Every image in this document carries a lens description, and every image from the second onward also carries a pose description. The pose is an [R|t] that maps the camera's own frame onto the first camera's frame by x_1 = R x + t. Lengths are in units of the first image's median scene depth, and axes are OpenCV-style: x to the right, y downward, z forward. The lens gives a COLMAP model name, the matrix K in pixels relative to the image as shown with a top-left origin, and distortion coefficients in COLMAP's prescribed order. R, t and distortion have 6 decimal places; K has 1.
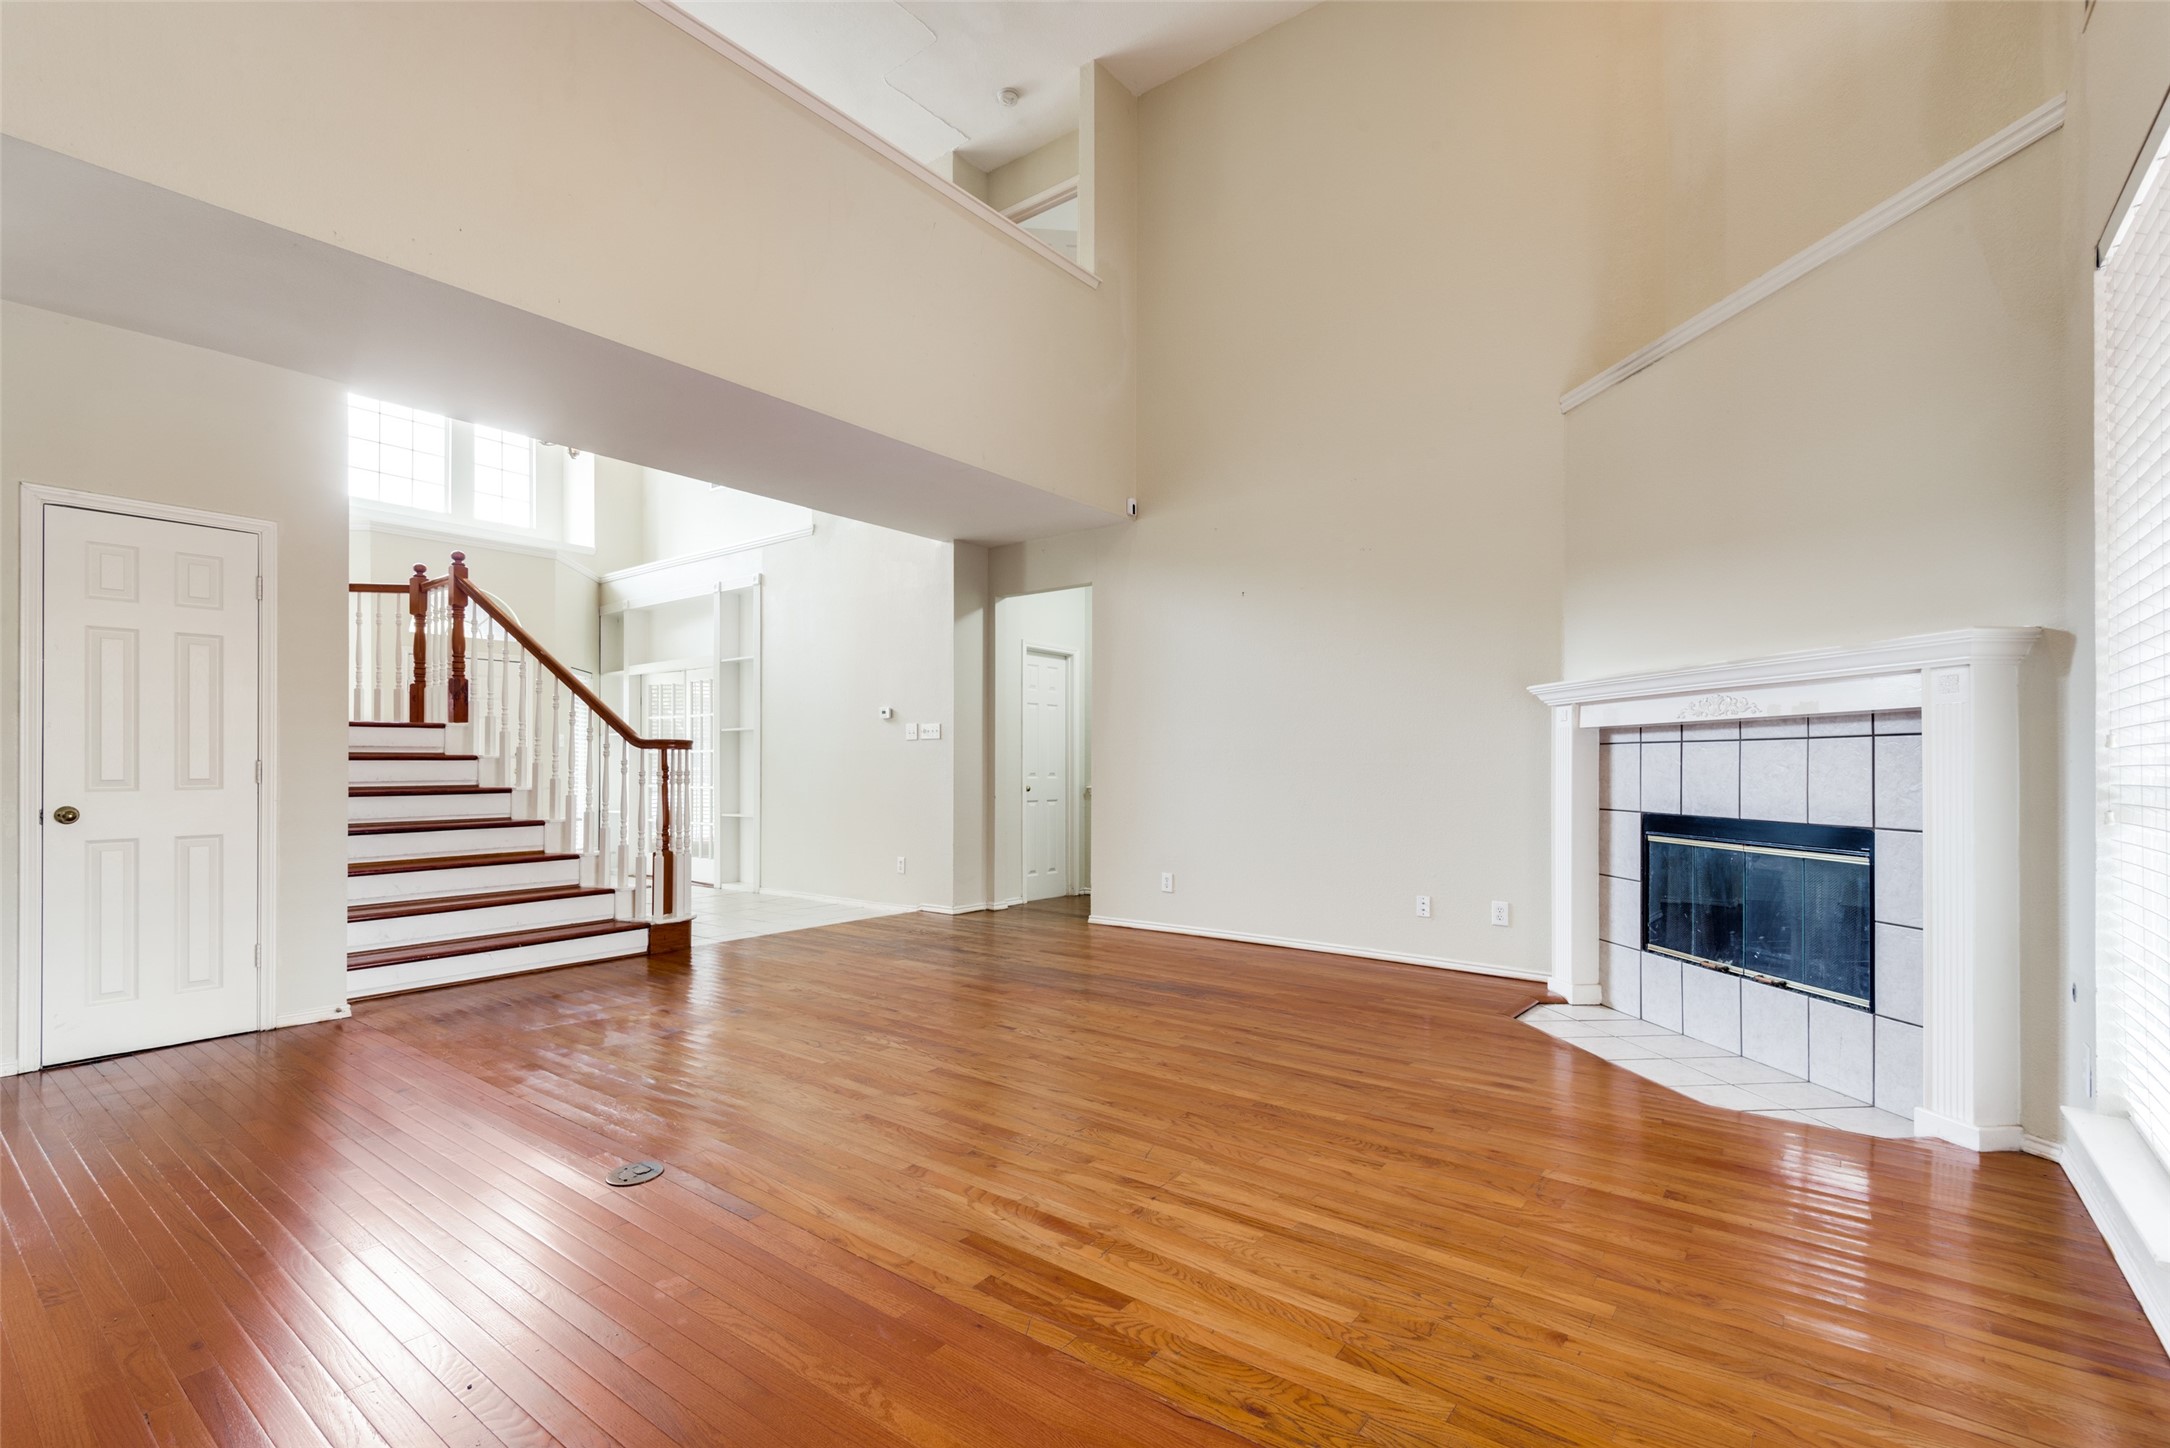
lens RADIAL K [[995.8, 0, 1048.7], [0, 995.8, 750.9], [0, 0, 1]] dist [0.022630, -0.013925]
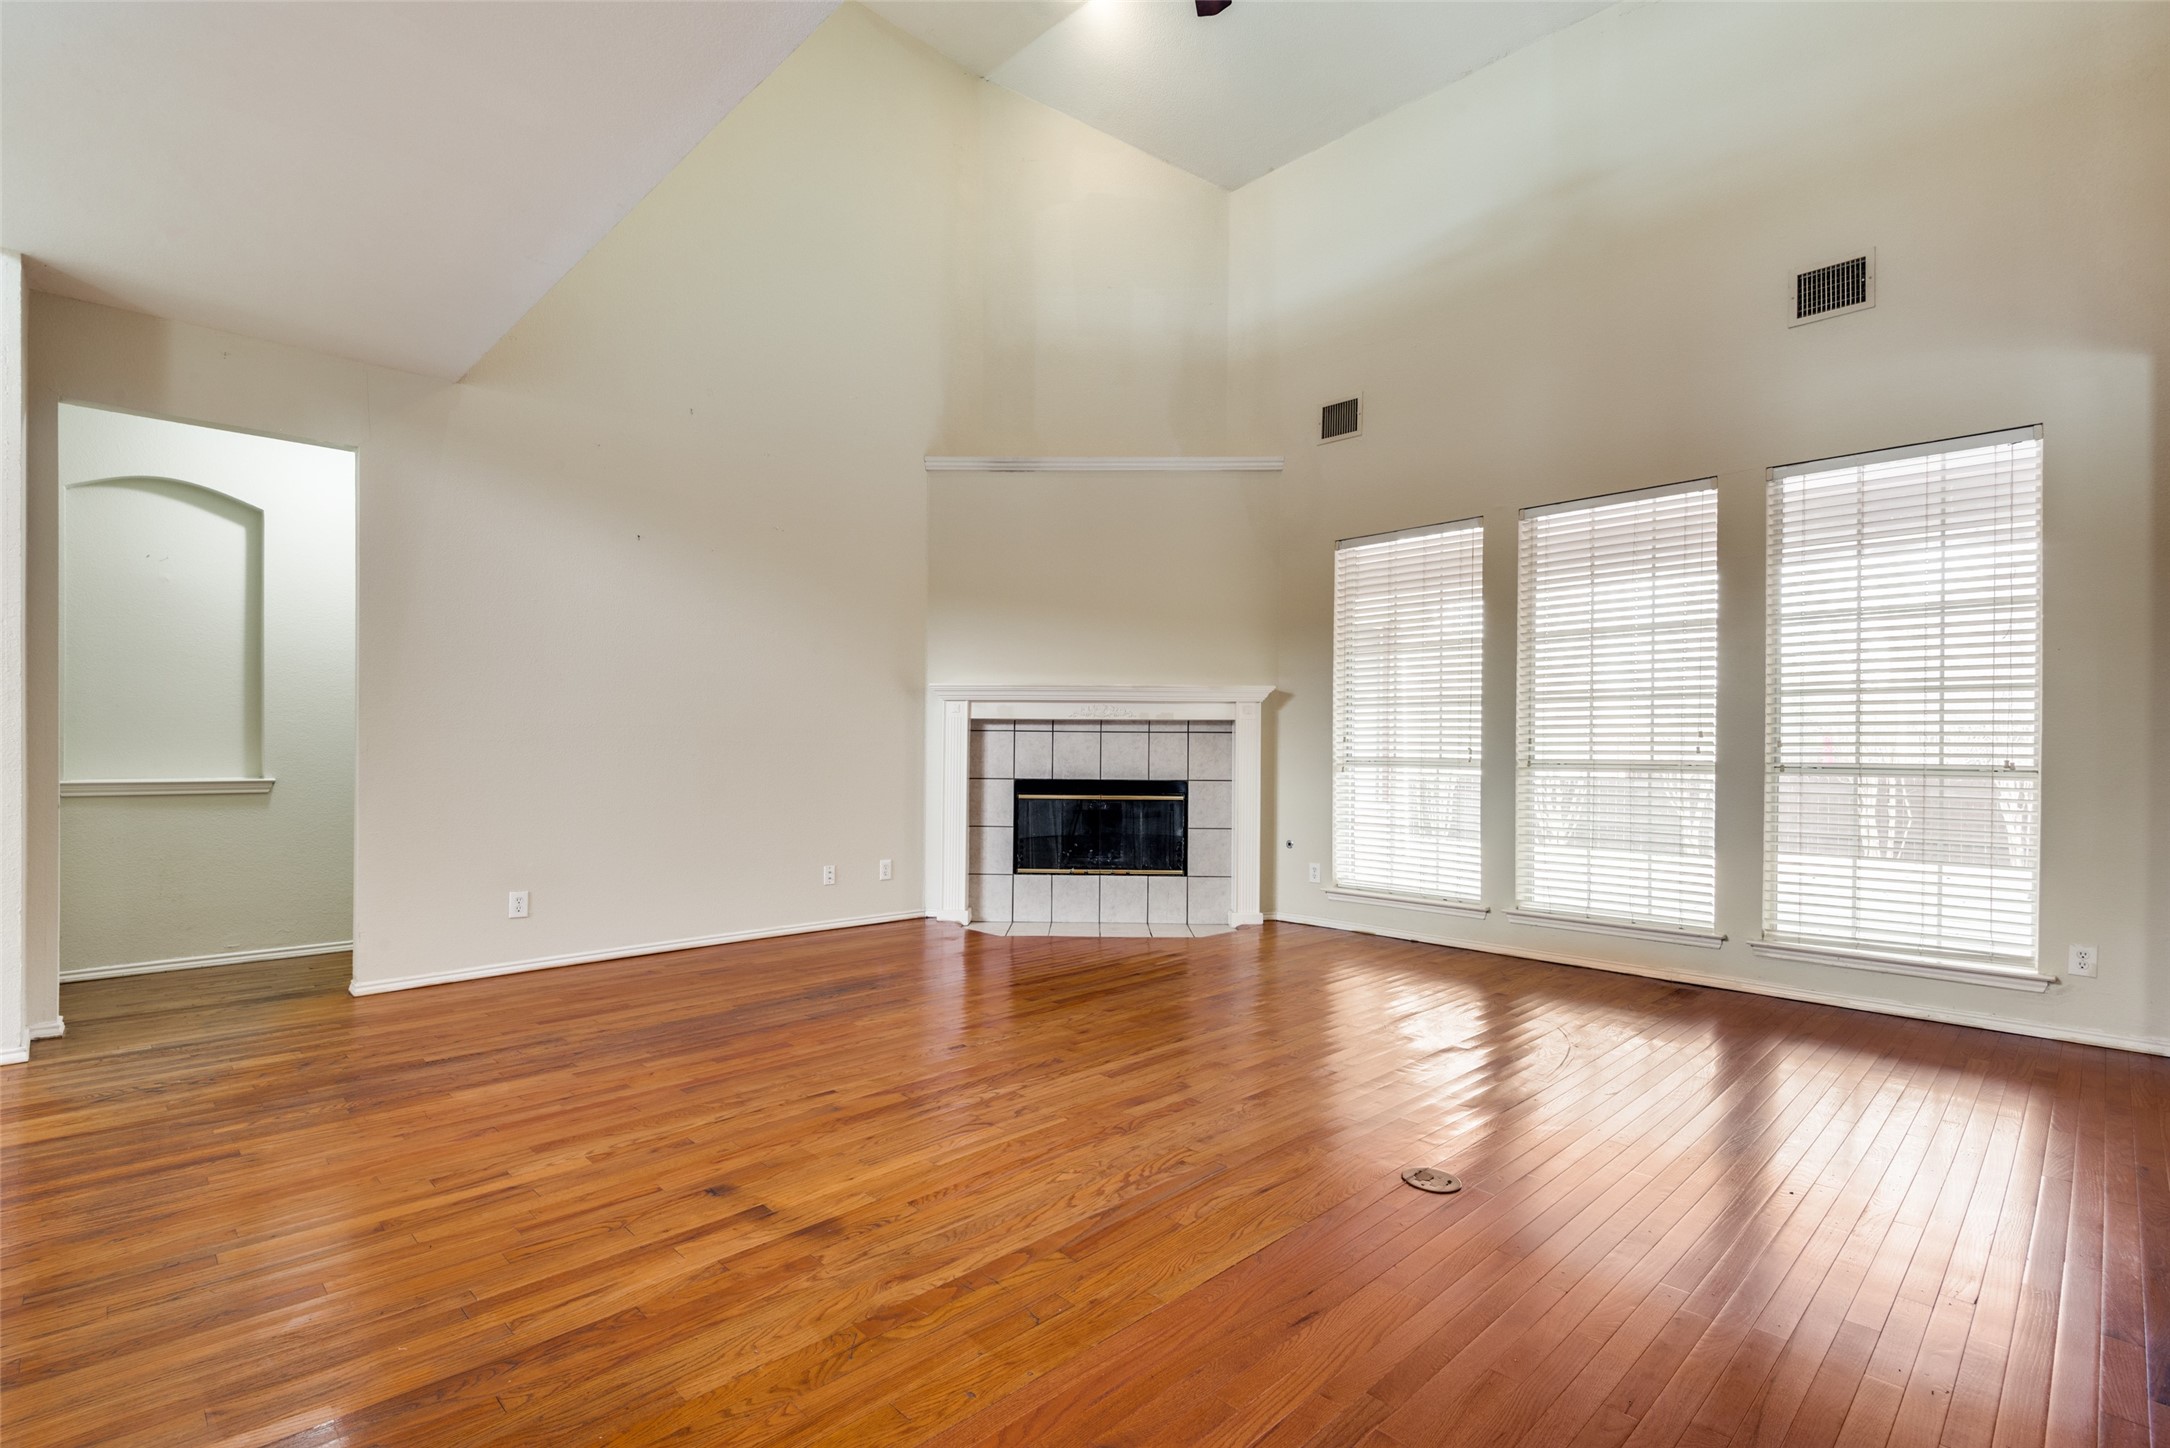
lens RADIAL K [[995.8, 0, 1087.4], [0, 995.8, 752.3], [0, 0, 1]] dist [0.022630, -0.013925]
pose [[0.117415, -0.004341, 0.993073, -0.829014], [-0.018408, 0.999809, 0.006546, 0.010532], [-0.992912, -0.019049, 0.117313, 0.730694]]
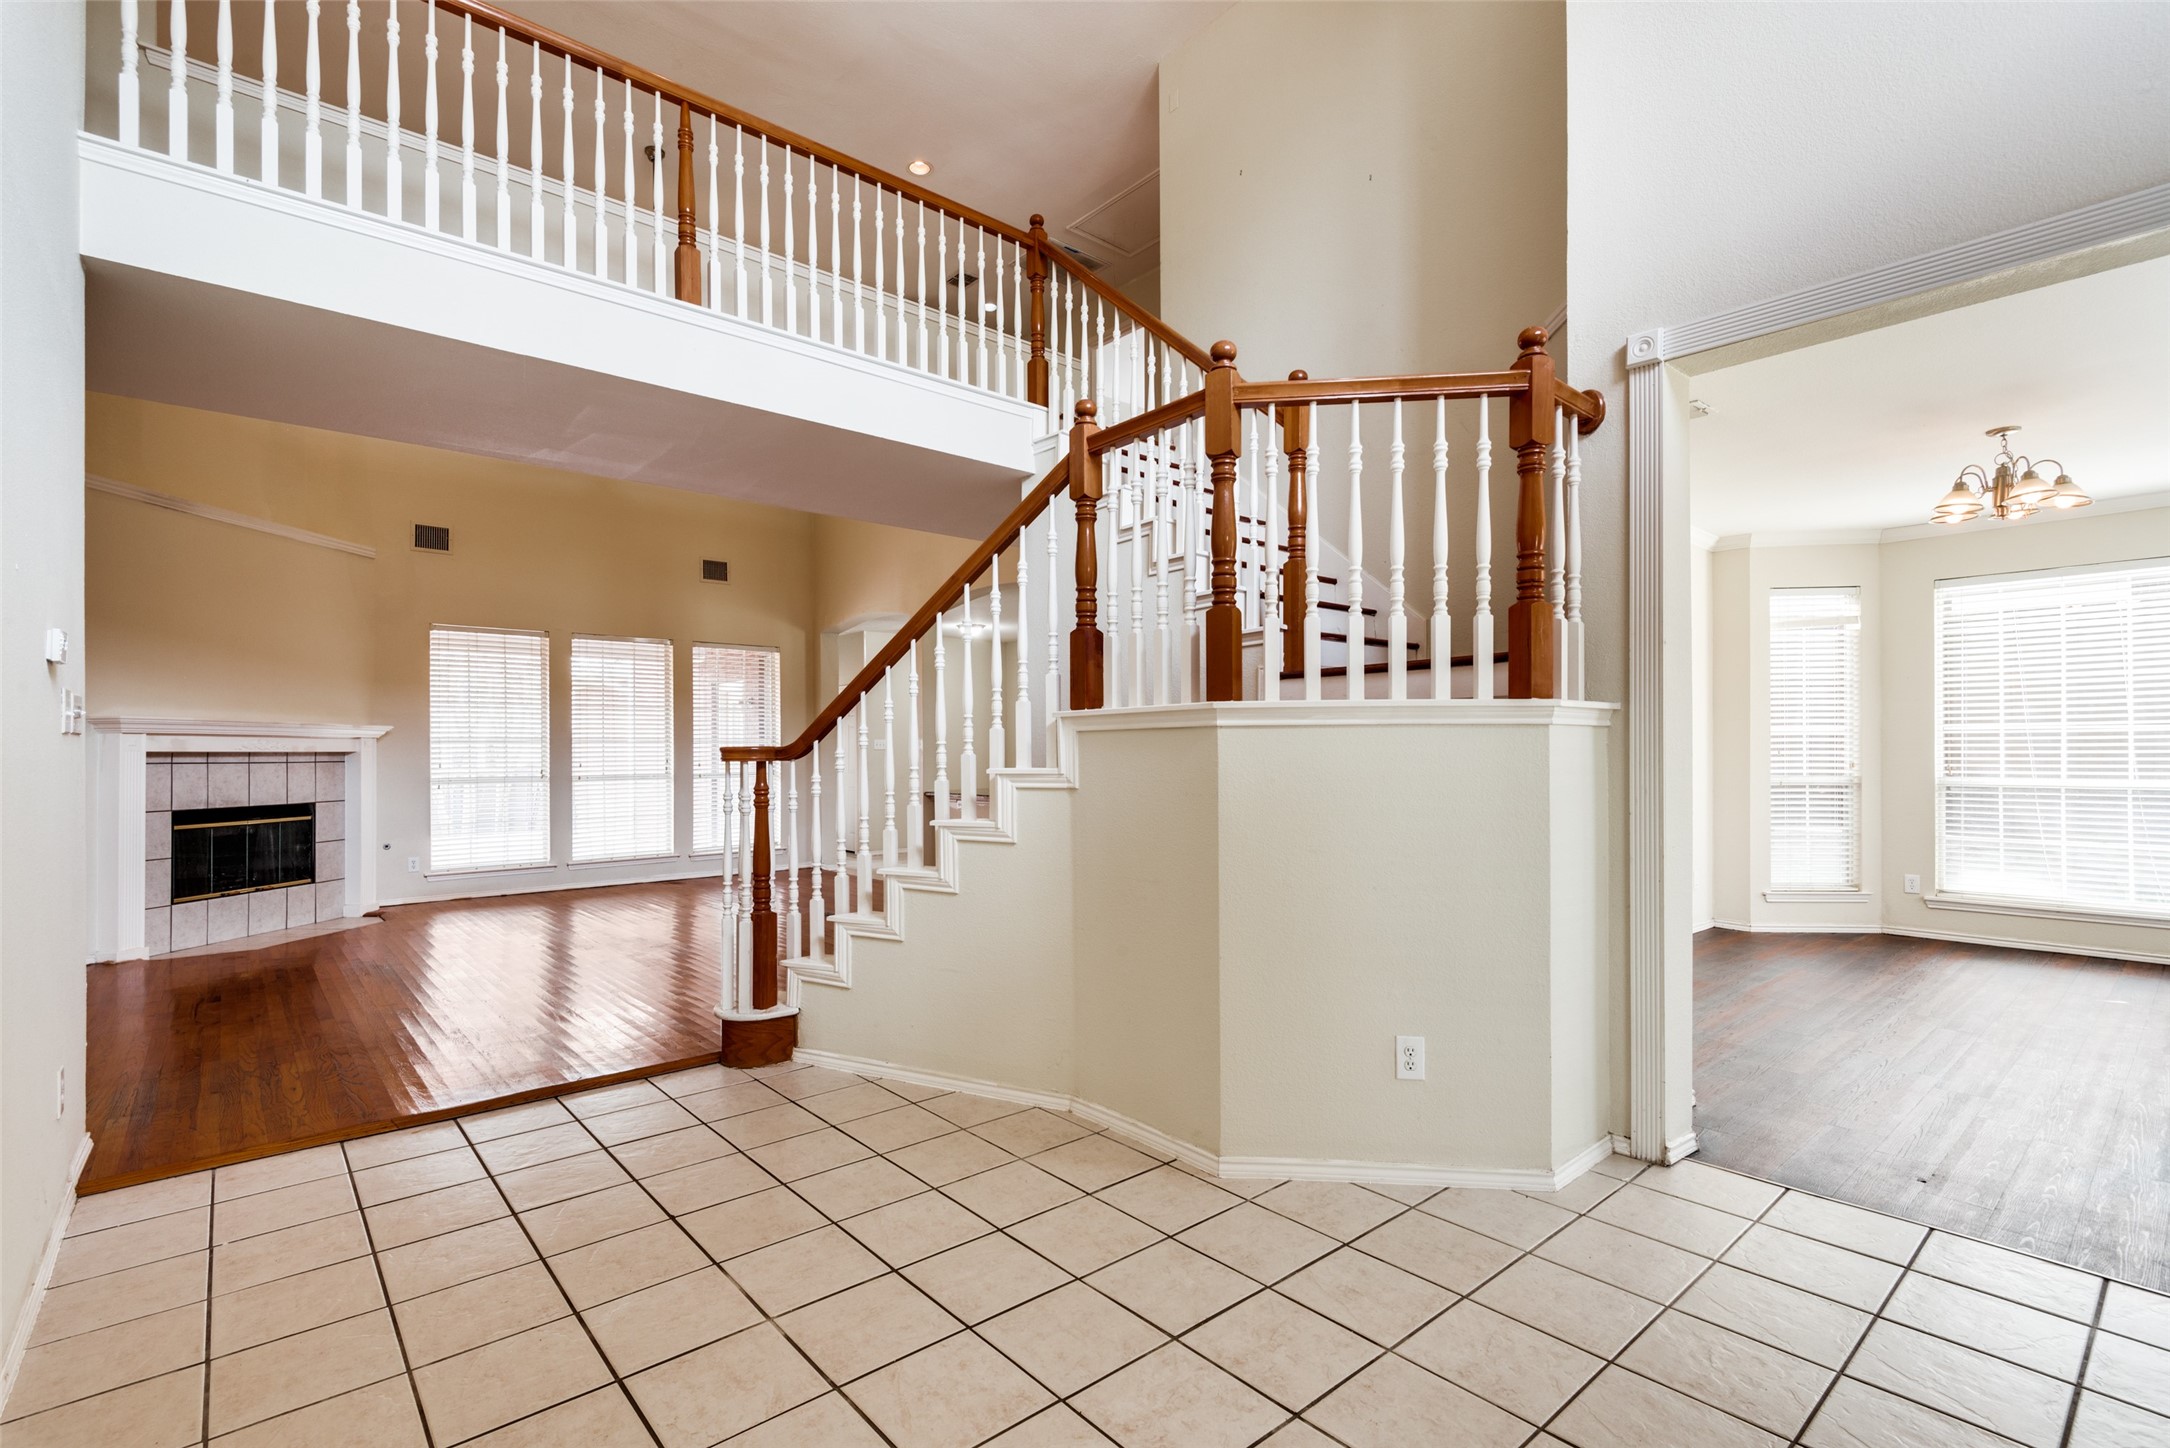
lens RADIAL K [[995.8, 0, 1056.3], [0, 995.8, 737.7], [0, 0, 1]] dist [0.022630, -0.013925]
pose [[-0.980768, 0.008162, 0.195008, -0.979996], [0.002950, 0.999631, -0.027006, -0.003284], [-0.195157, -0.025911, -0.980430, 2.211862]]
